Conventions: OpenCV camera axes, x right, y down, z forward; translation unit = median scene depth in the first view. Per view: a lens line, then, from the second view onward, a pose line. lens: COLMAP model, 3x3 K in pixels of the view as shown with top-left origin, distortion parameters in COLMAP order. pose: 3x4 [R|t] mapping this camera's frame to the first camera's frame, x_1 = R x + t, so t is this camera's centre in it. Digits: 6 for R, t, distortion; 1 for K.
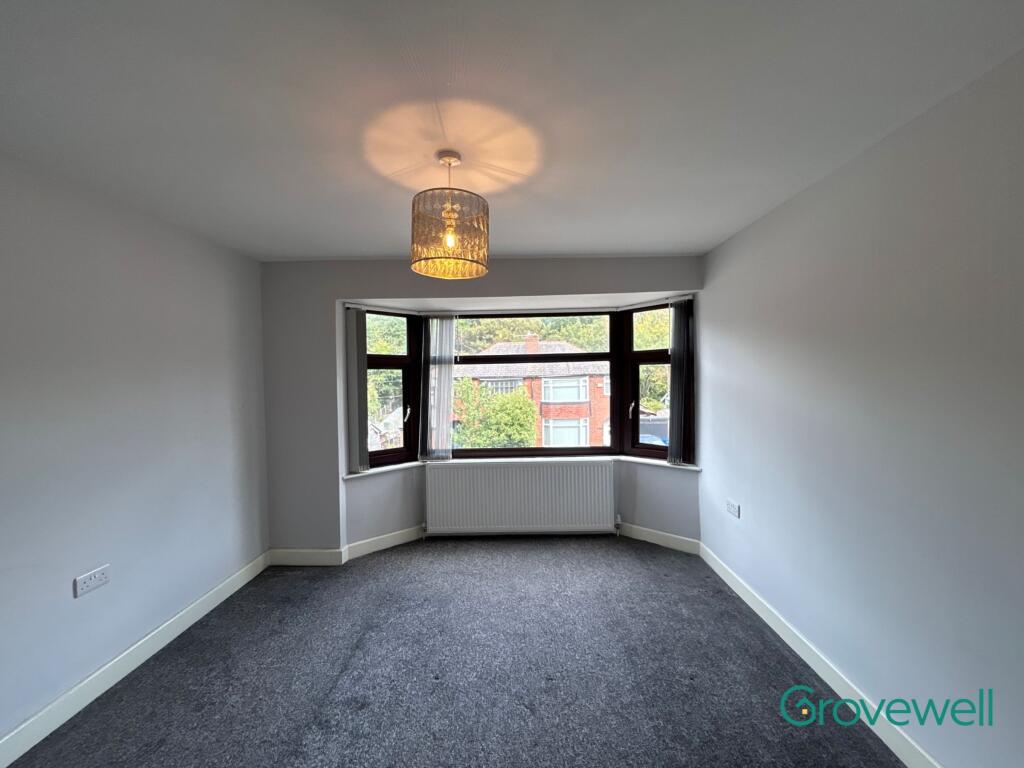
lens RADIAL K [[414.2, 0, 512.5], [0, 414.2, 381.0], [0, 0, 1]] dist [0.001635, 0.000698]
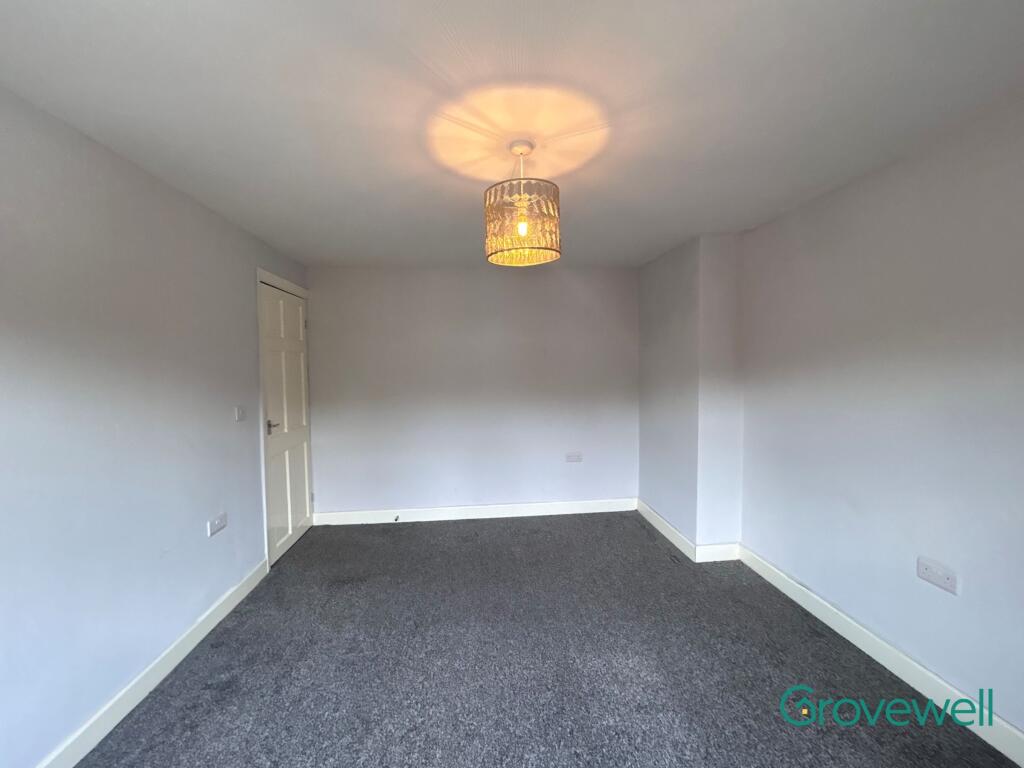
lens RADIAL K [[402.6, 0, 511.7], [0, 402.6, 368.6], [0, 0, 1]] dist [0.001262, 0.000248]
pose [[-0.994094, 0.030781, -0.104066, -0.005263], [0.029767, 0.999493, 0.011278, -0.004609], [0.104360, 0.008114, -0.994506, 1.224198]]
